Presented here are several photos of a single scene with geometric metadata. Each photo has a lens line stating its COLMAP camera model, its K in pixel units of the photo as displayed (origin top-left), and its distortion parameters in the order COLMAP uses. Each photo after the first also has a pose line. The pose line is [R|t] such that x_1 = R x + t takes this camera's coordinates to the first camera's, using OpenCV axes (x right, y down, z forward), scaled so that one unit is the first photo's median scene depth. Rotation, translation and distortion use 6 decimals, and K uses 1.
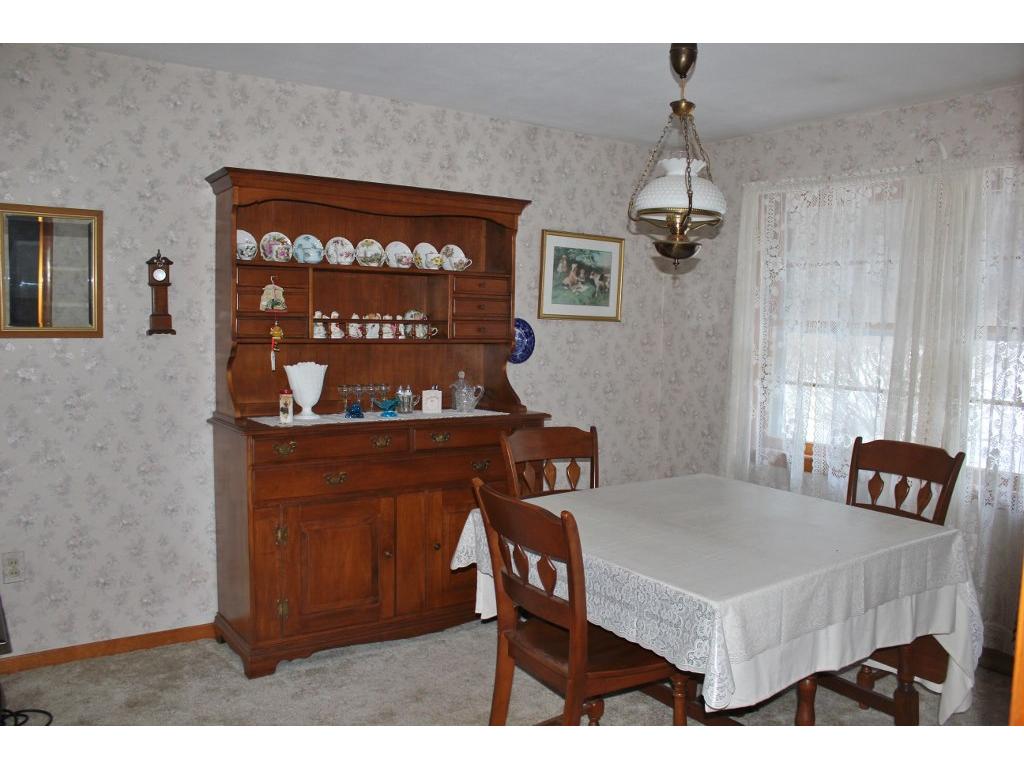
lens RADIAL K [[849.7, 0, 512.0], [0, 849.7, 384.0], [0, 0, 1]] dist [-0.170897, 0.177653]
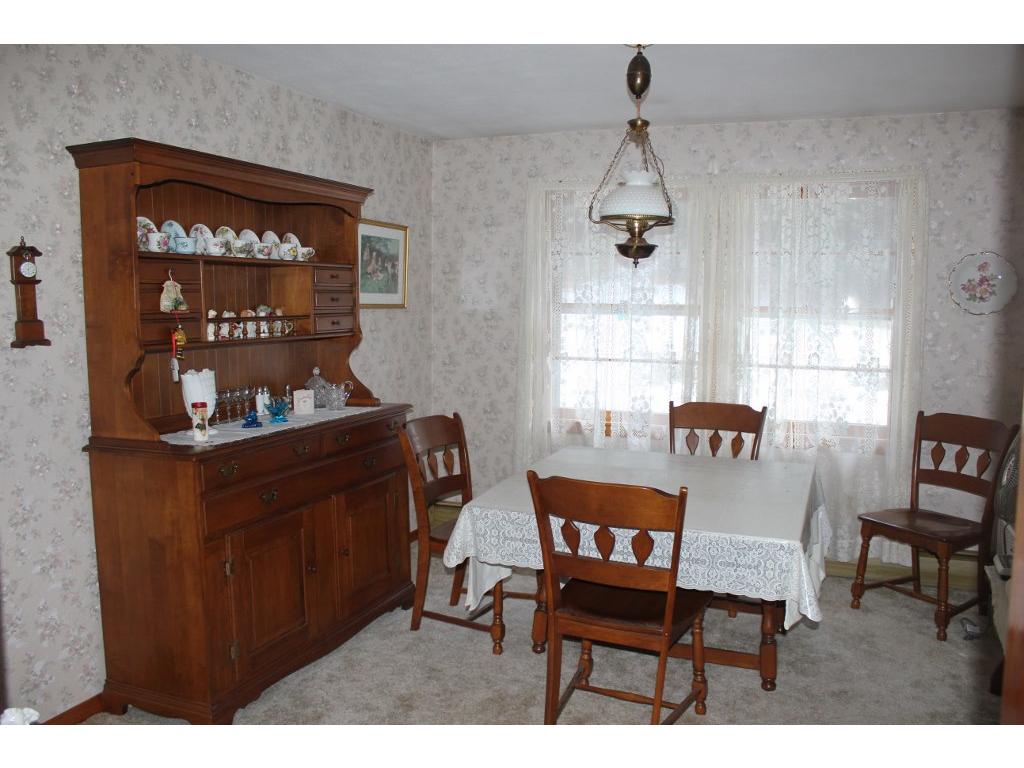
lens RADIAL K [[849.7, 0, 512.0], [0, 849.7, 384.0], [0, 0, 1]] dist [-0.170897, 0.177653]
pose [[0.835663, -0.073619, 0.544286, -0.415809], [0.055469, 0.997222, 0.049719, -0.033282], [-0.546434, -0.011357, 0.837425, 0.096527]]
